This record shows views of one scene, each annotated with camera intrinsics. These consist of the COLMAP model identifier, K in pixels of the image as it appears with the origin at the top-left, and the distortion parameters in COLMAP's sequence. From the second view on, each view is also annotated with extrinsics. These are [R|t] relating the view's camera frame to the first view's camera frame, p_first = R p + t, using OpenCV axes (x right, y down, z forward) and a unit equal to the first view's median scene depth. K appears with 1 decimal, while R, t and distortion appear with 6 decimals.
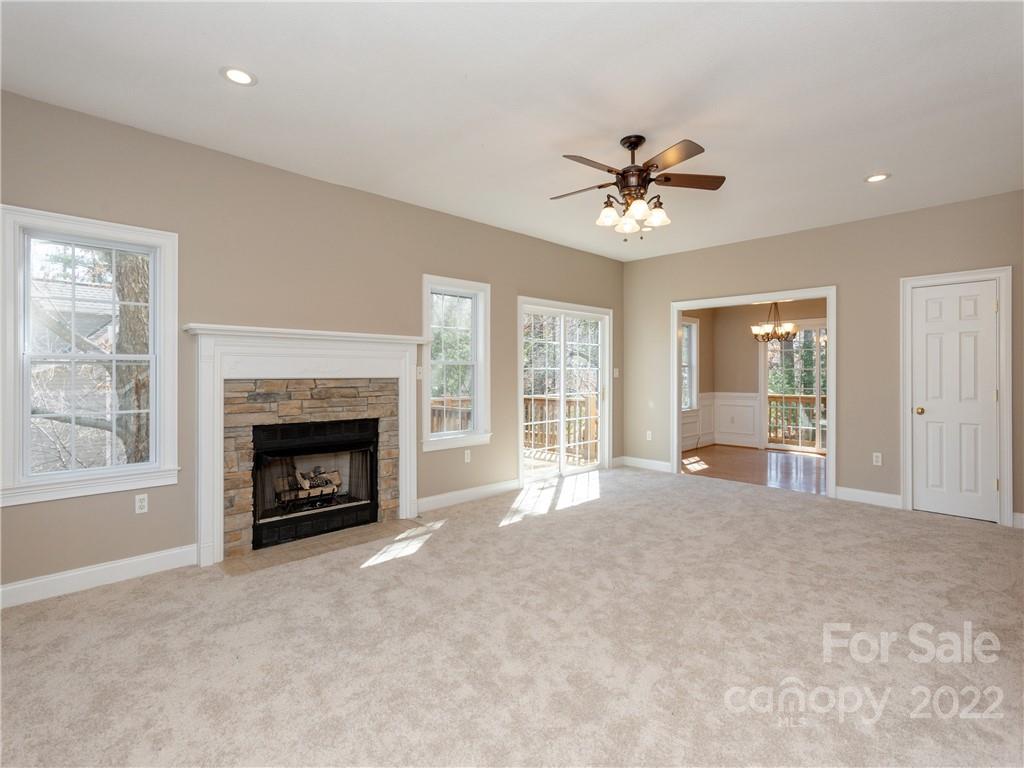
lens RADIAL K [[499.1, 0, 515.3], [0, 499.1, 373.4], [0, 0, 1]] dist [-0.000582, 0.000233]
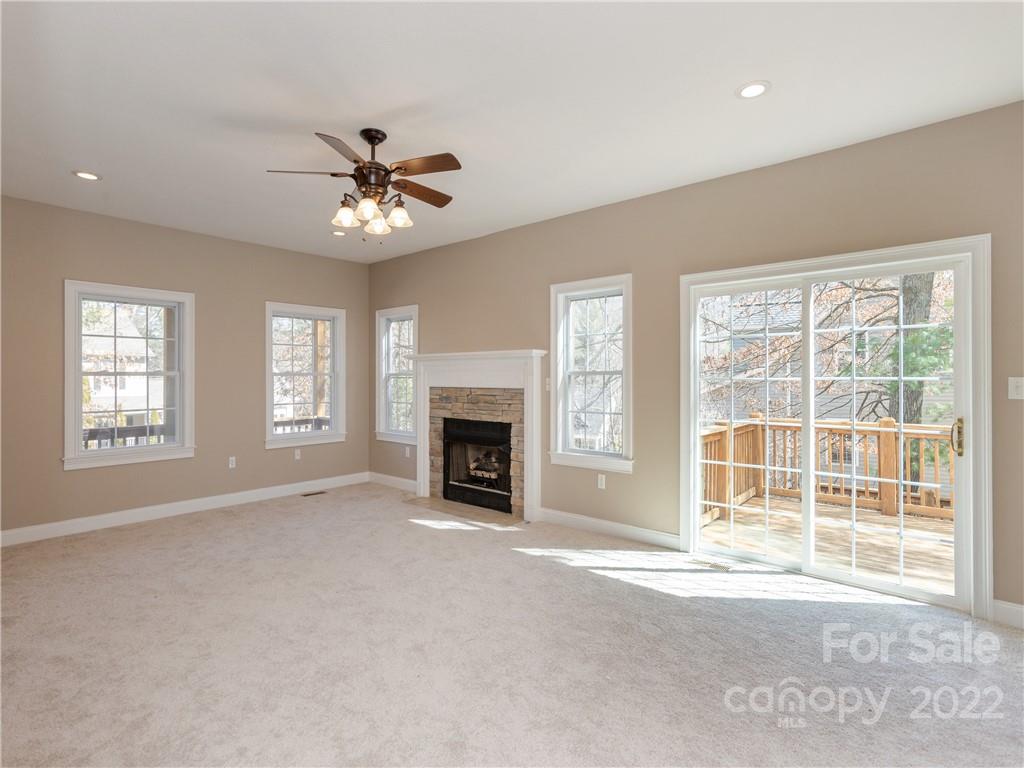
lens RADIAL K [[541.6, 0, 512.1], [0, 541.6, 381.7], [0, 0, 1]] dist [-0.003727, 0.000131]
pose [[0.067230, 0.006330, -0.997717, 1.085118], [0.000115, 0.999980, 0.006352, -0.015322], [0.997737, -0.000542, 0.067228, 1.037293]]
